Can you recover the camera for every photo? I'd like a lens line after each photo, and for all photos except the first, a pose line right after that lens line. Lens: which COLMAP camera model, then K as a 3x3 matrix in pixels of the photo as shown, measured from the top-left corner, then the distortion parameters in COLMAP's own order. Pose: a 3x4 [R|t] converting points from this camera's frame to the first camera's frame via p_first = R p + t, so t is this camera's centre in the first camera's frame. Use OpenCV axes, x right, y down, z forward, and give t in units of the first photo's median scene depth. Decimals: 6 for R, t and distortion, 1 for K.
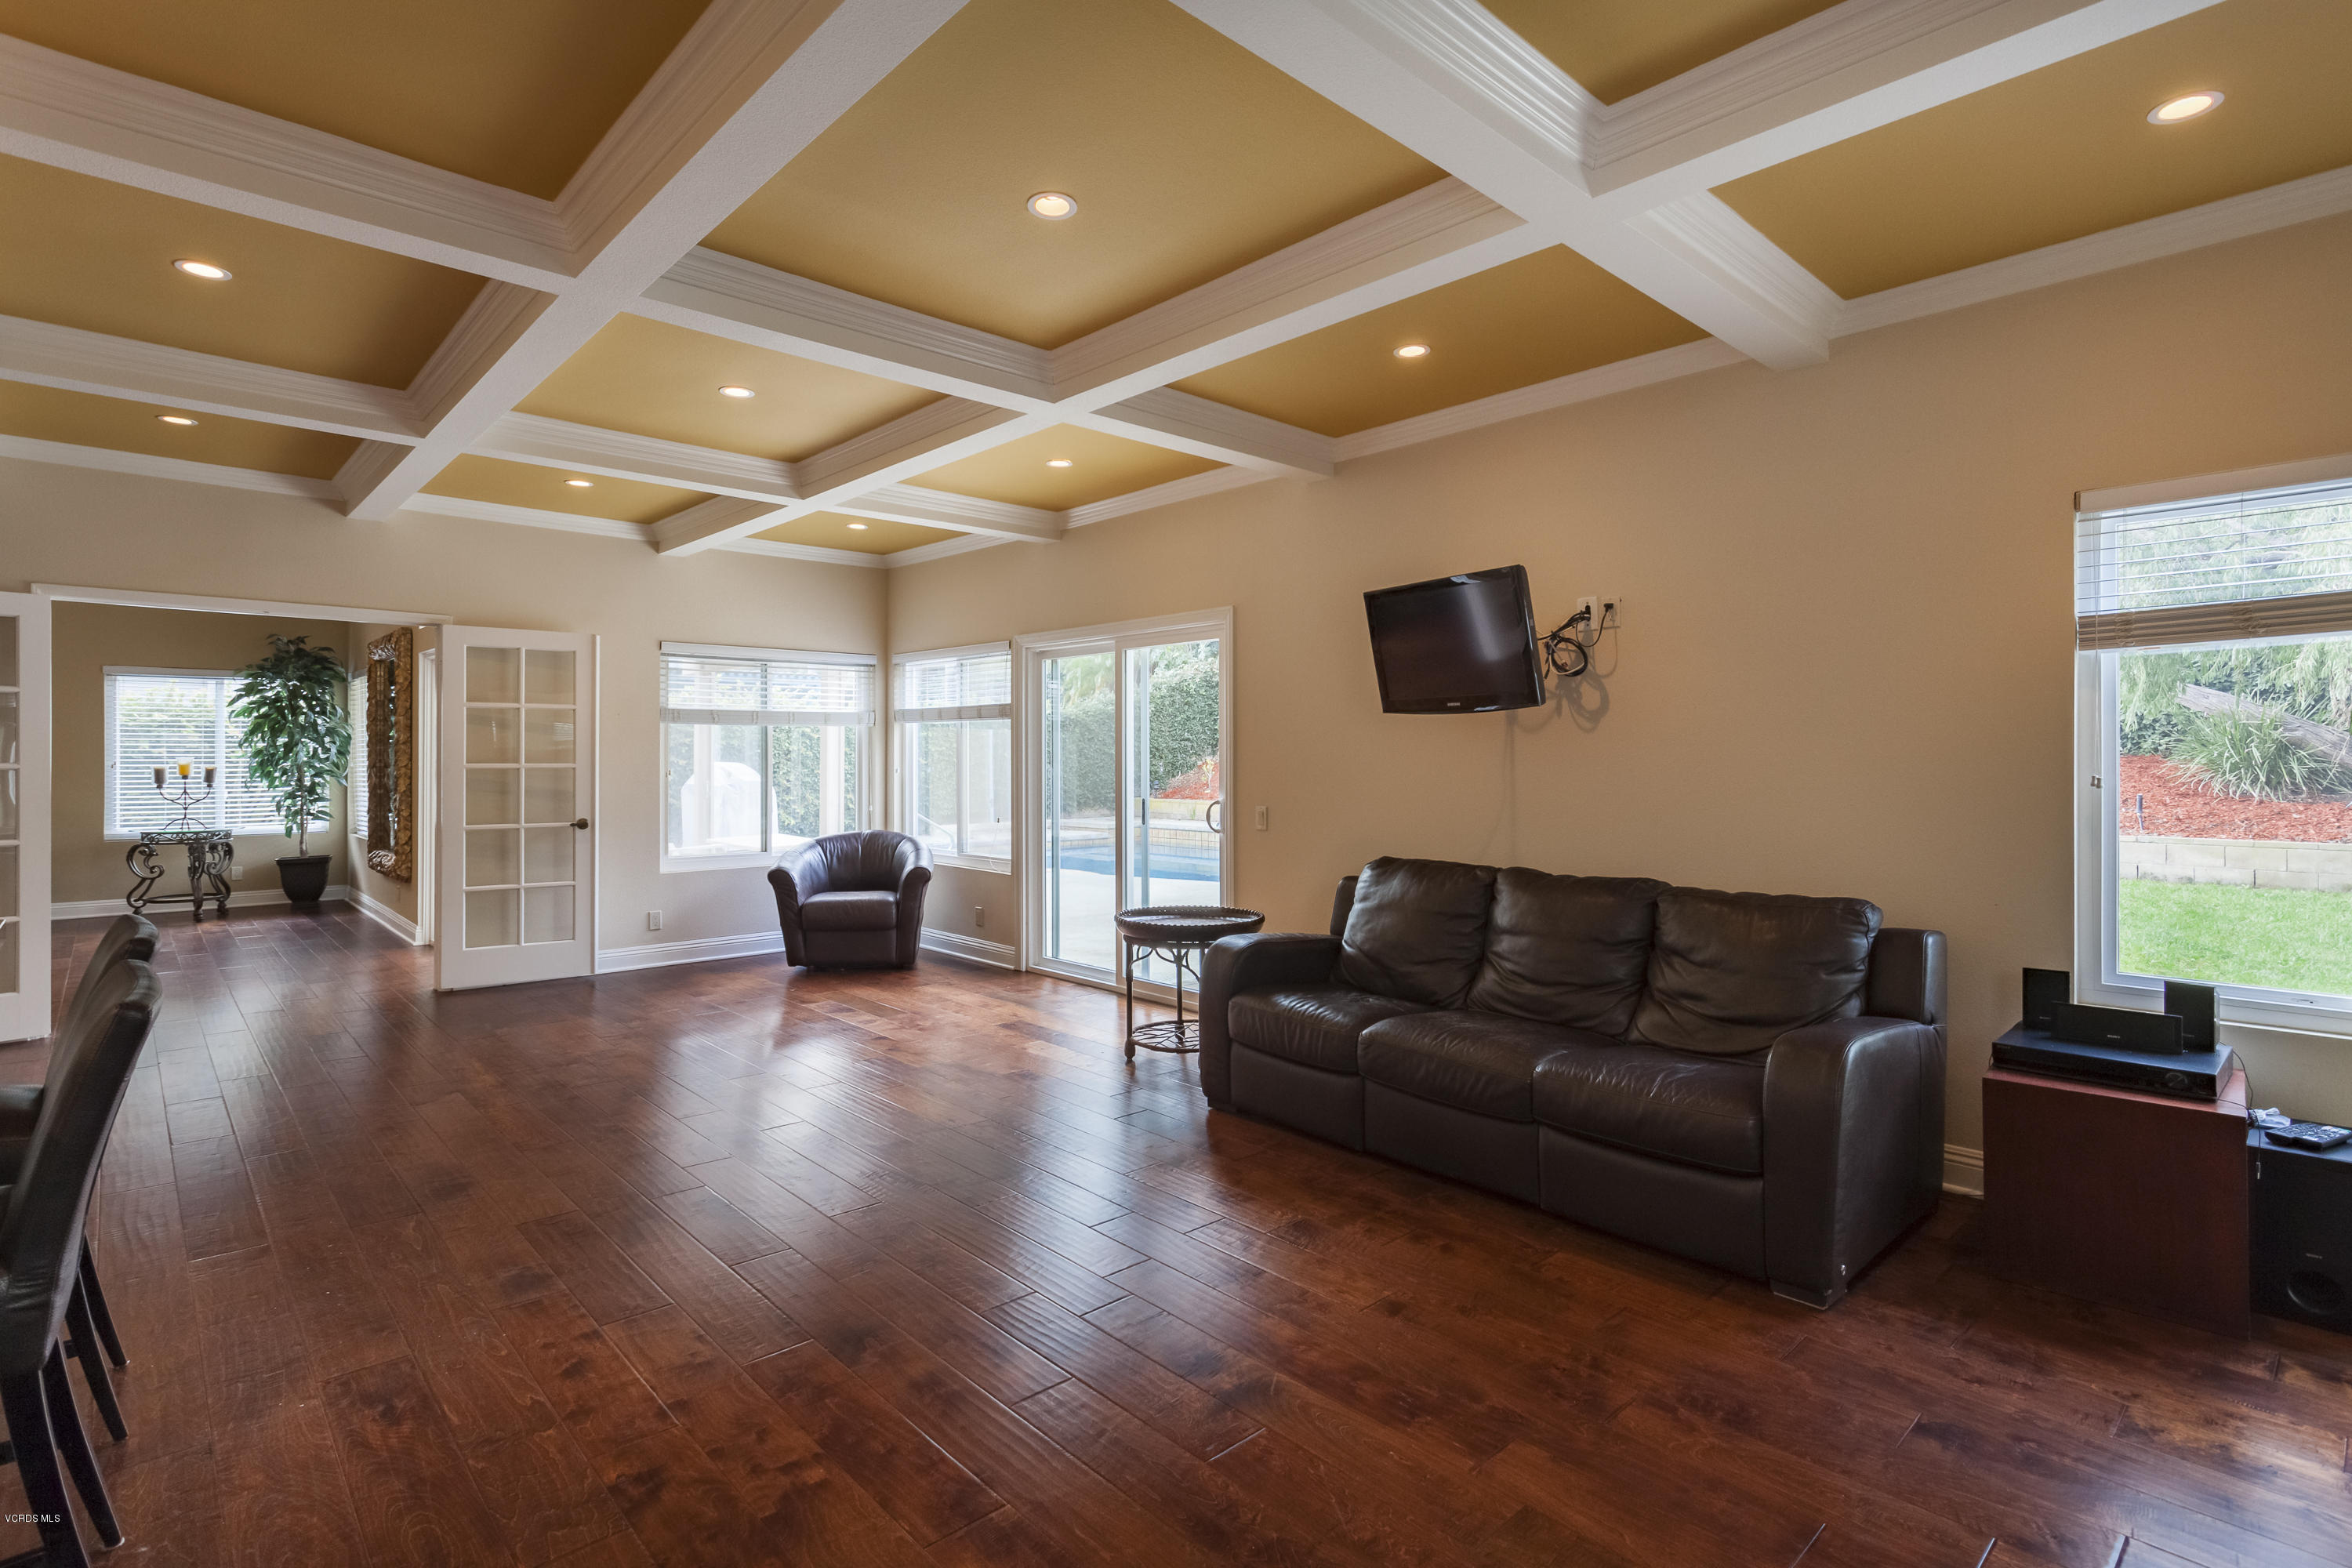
lens RADIAL K [[1128.5, 0, 1179.0], [0, 1128.5, 771.5], [0, 0, 1]] dist [0.000808, 0.000013]
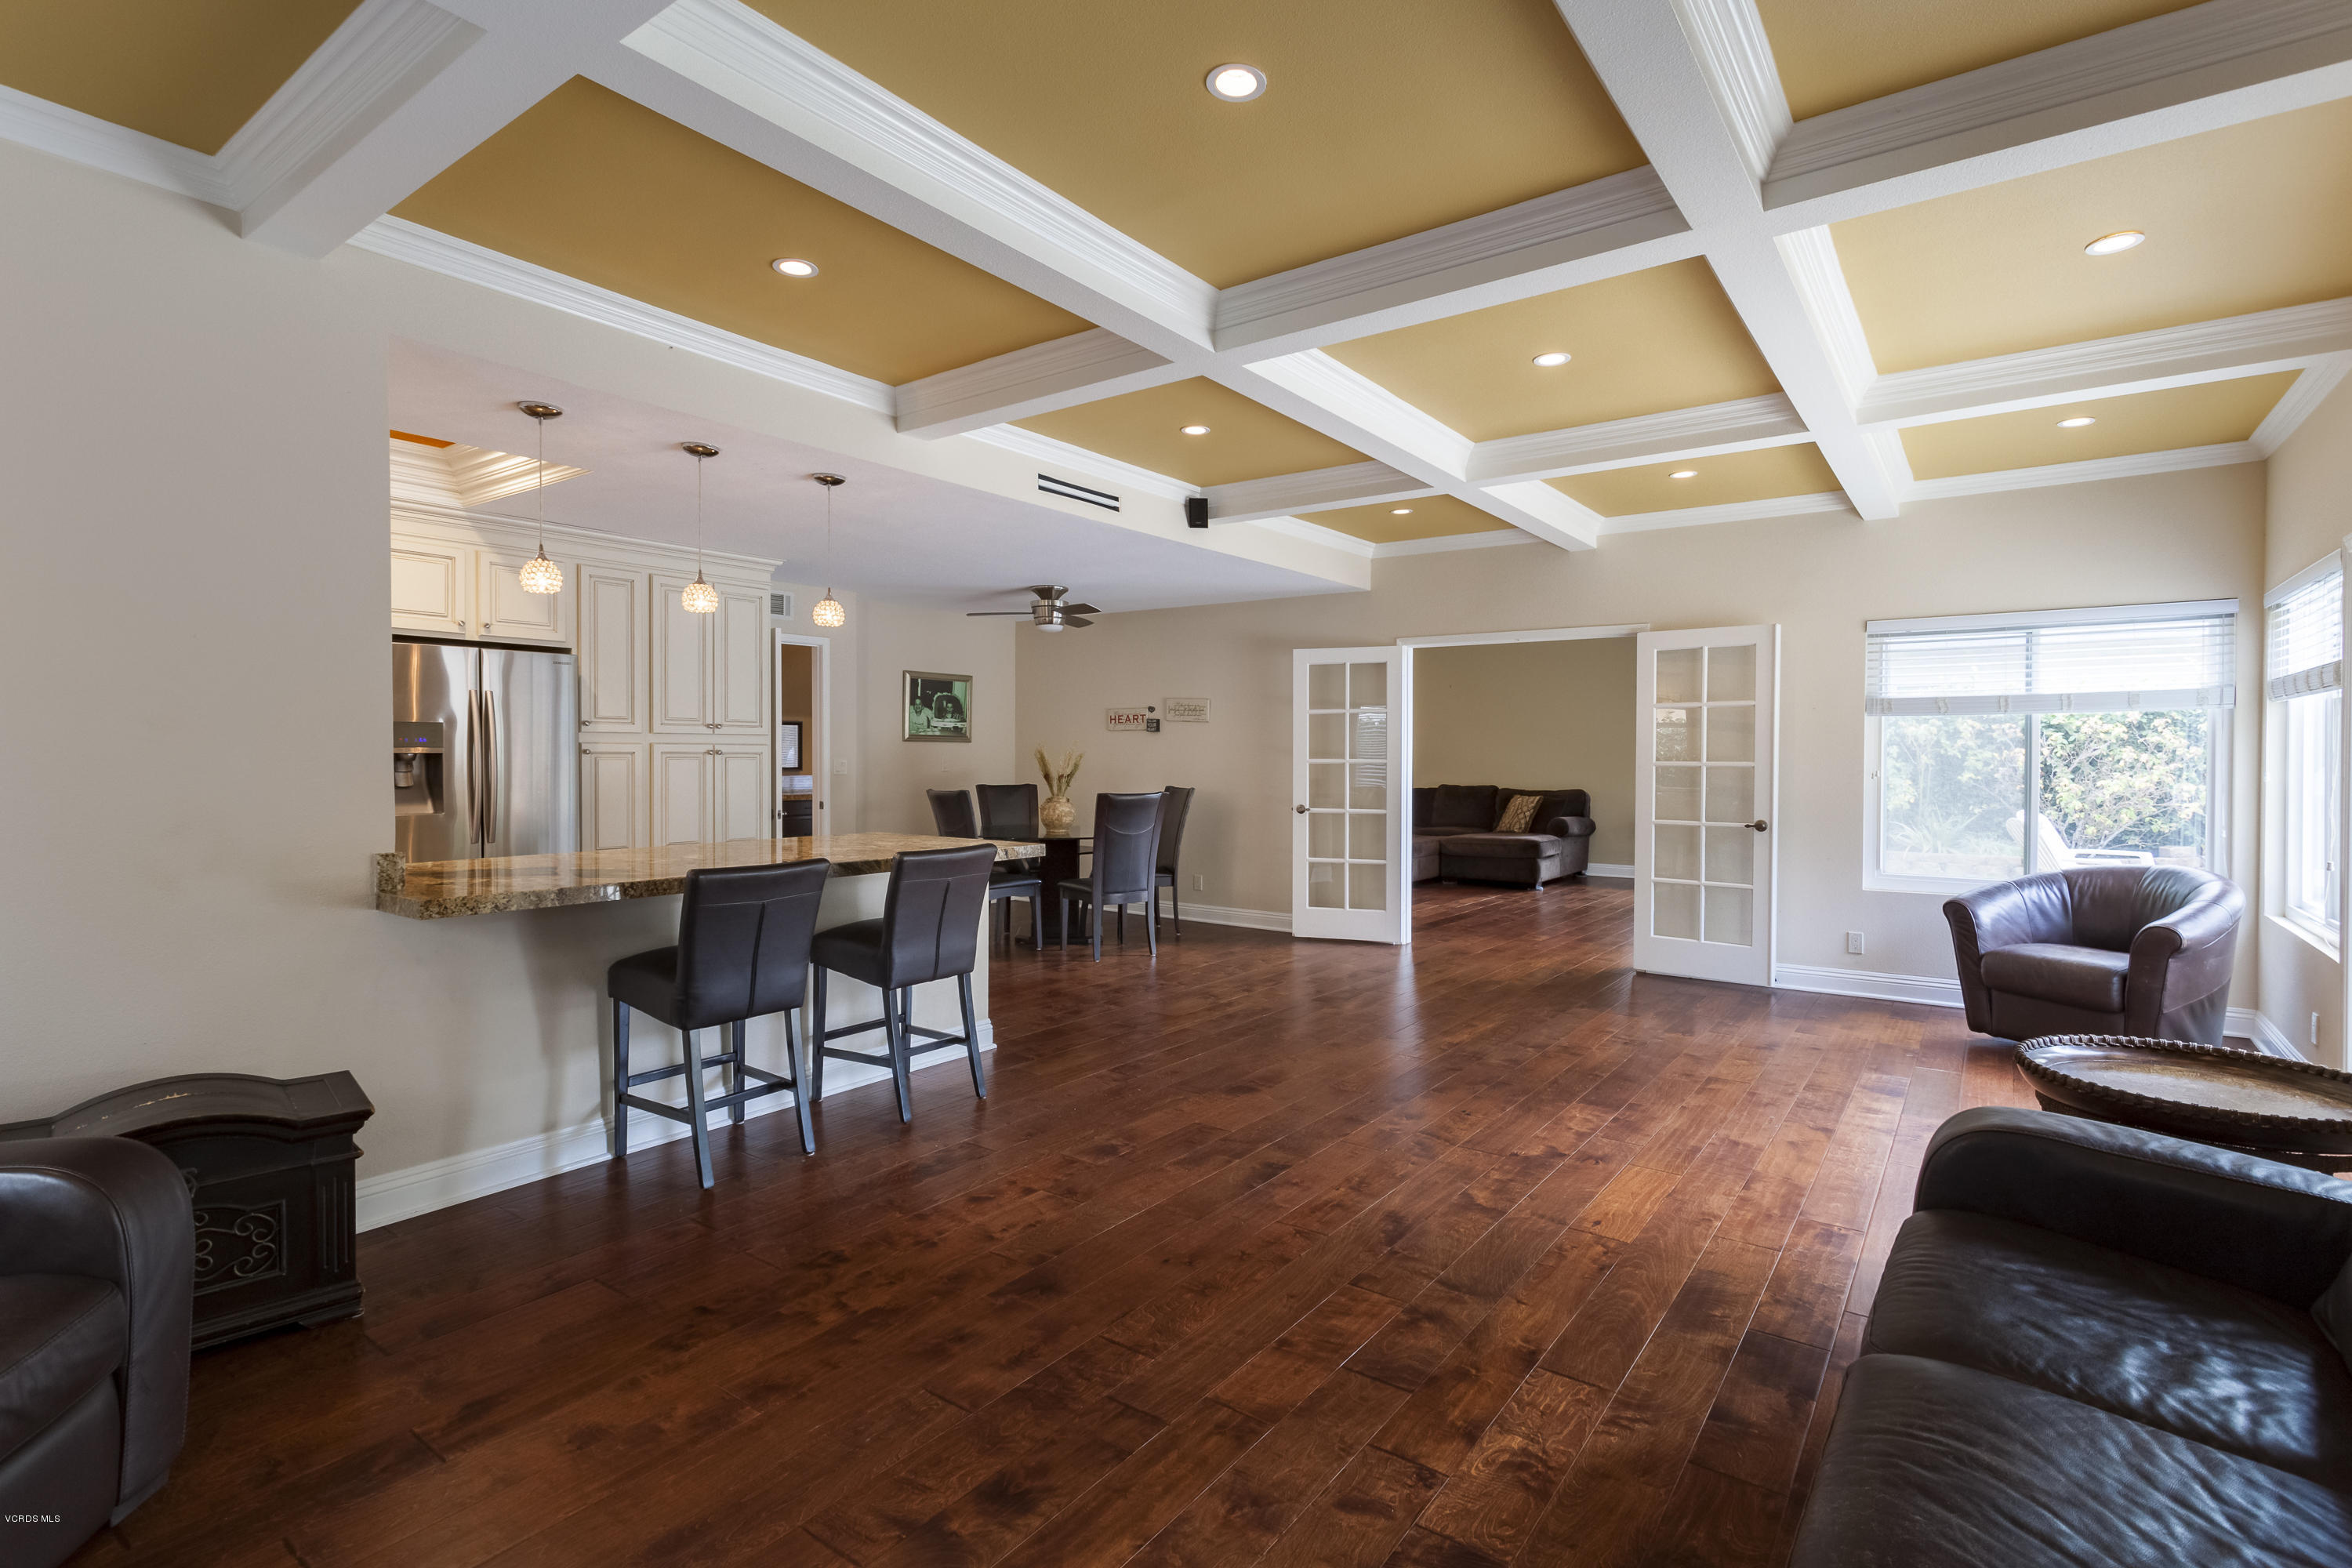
lens RADIAL K [[1128.5, 0, 1206.4], [0, 1128.5, 784.7], [0, 0, 1]] dist [0.000808, 0.000013]
pose [[0.198528, 0.026106, -0.979747, 0.307049], [-0.012678, 0.999630, 0.024067, -0.005019], [0.980013, 0.007644, 0.198786, 0.355949]]
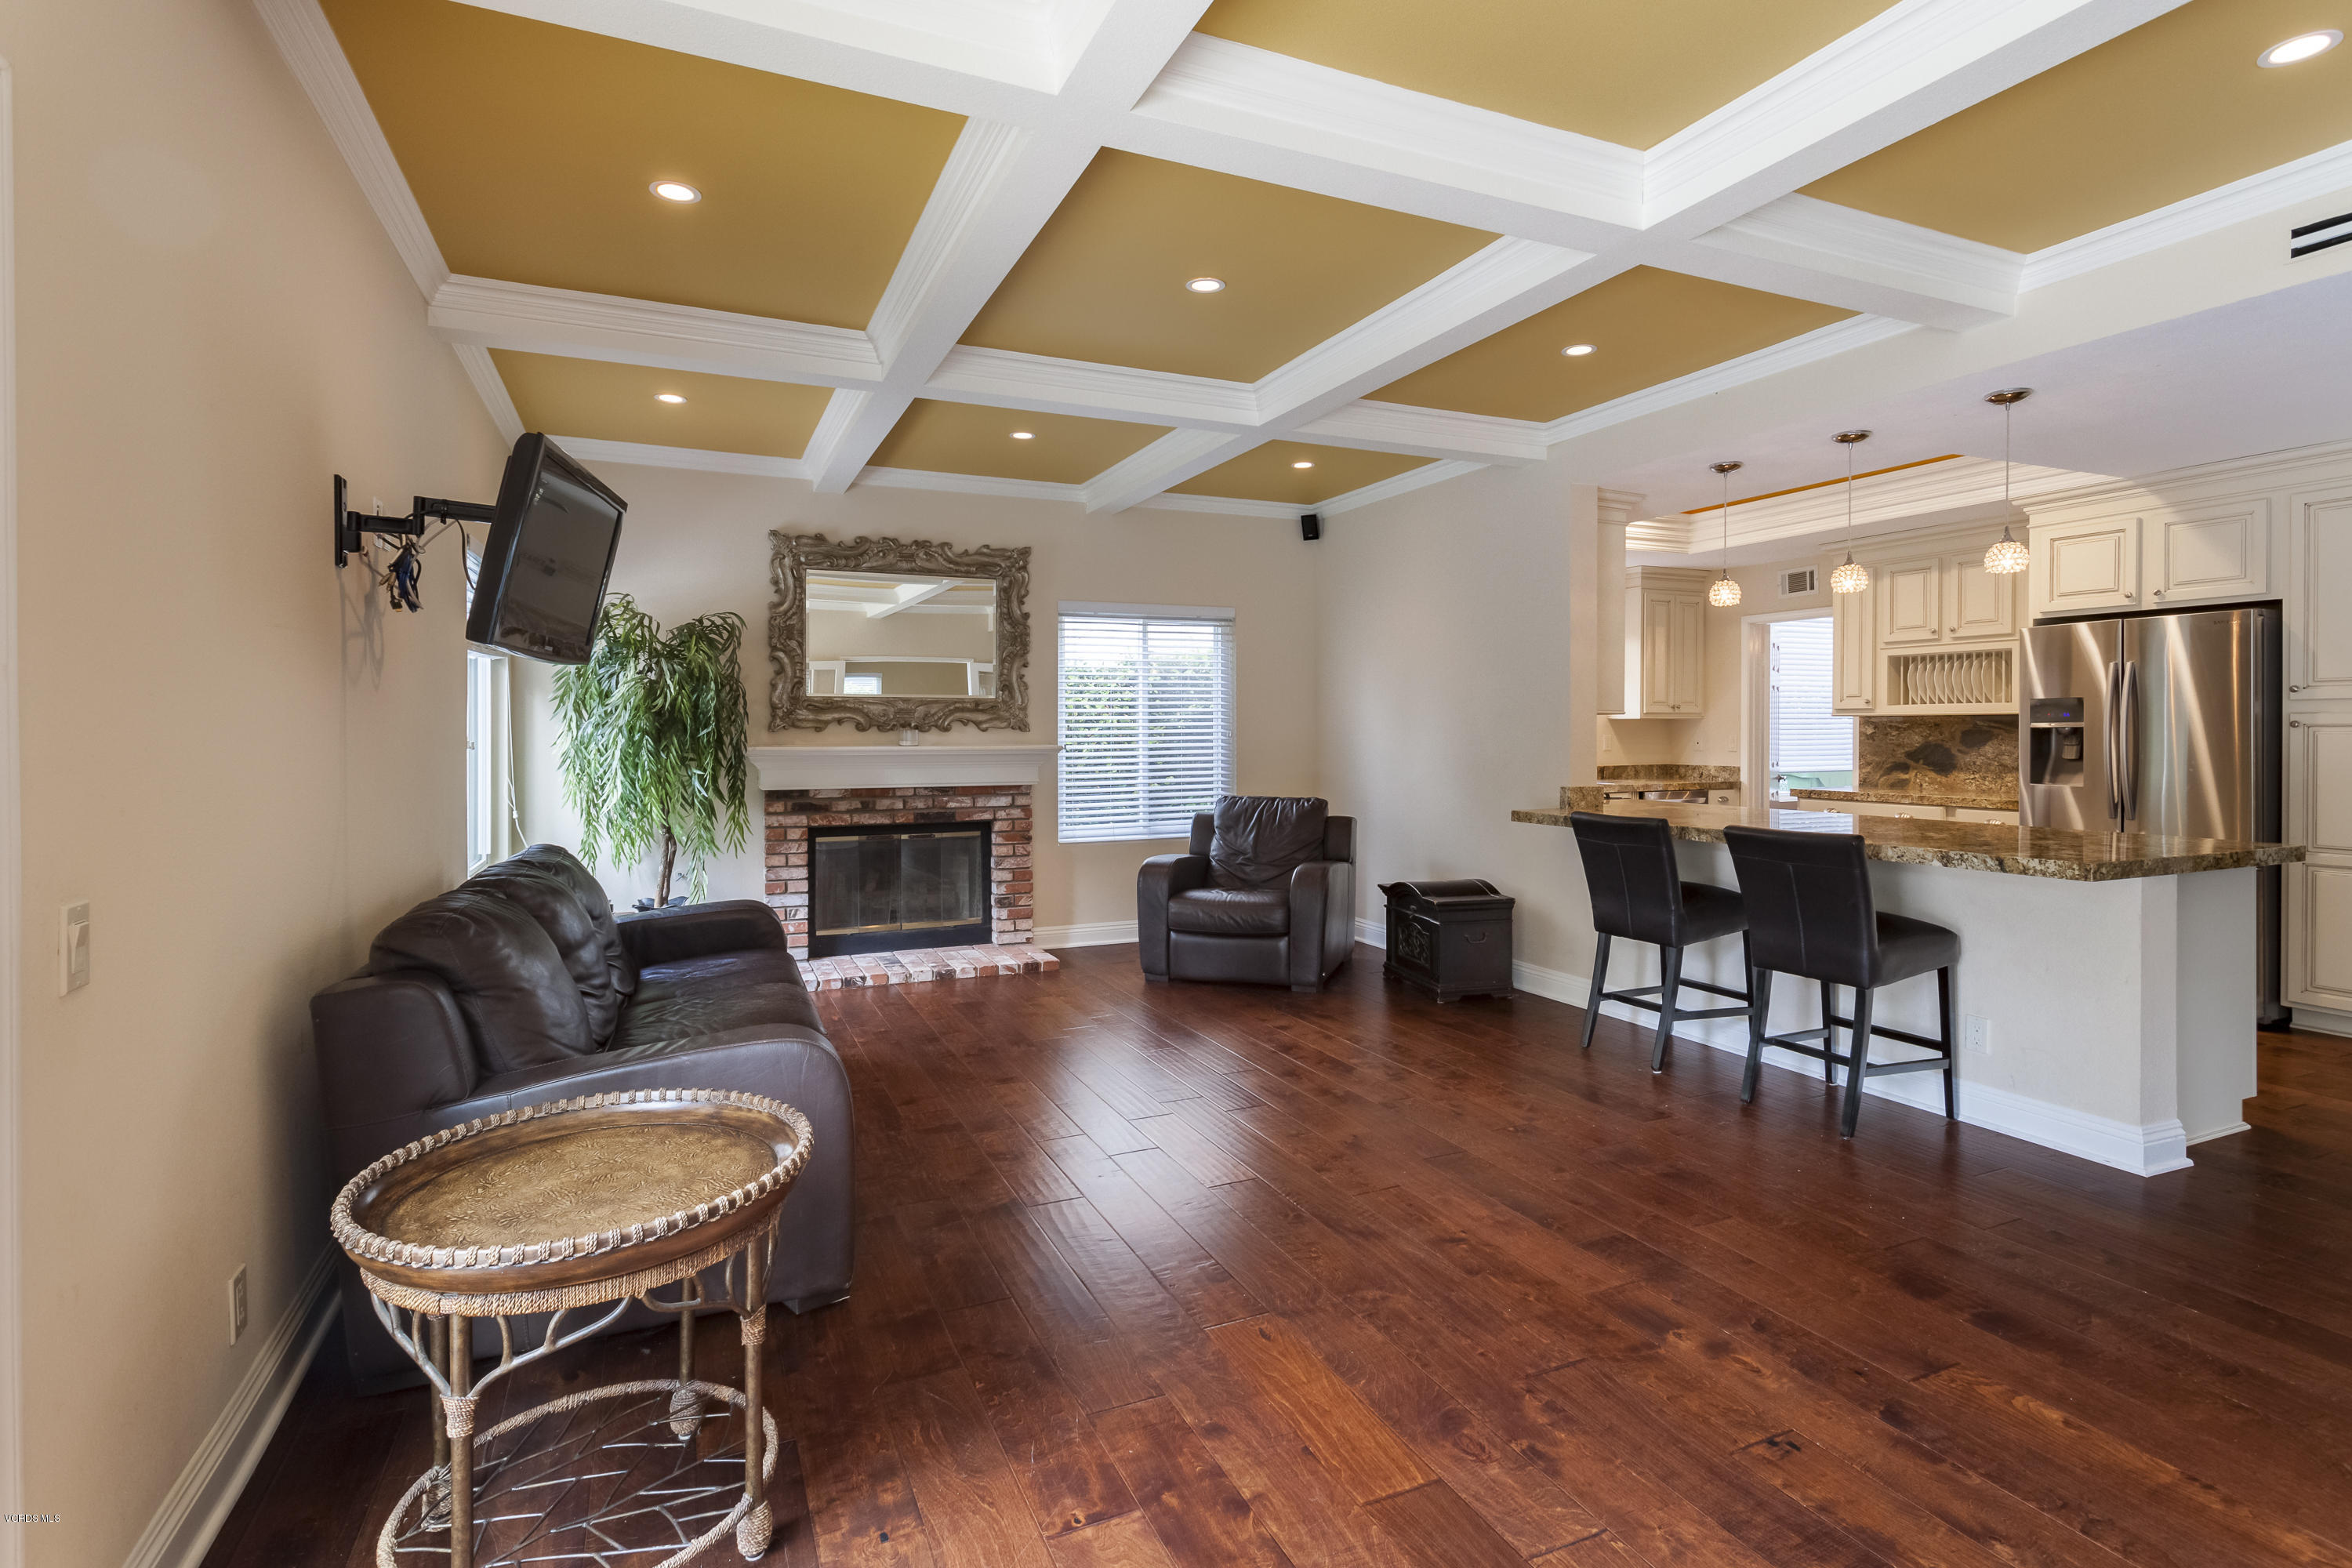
lens RADIAL K [[1128.5, 0, 1150.8], [0, 1128.5, 733.0], [0, 0, 1]] dist [0.000808, 0.000013]
pose [[-0.939251, 0.000159, 0.343231, -0.212591], [0.004503, 0.999920, 0.011859, -0.009651], [-0.343202, 0.012685, -0.939176, 0.966789]]
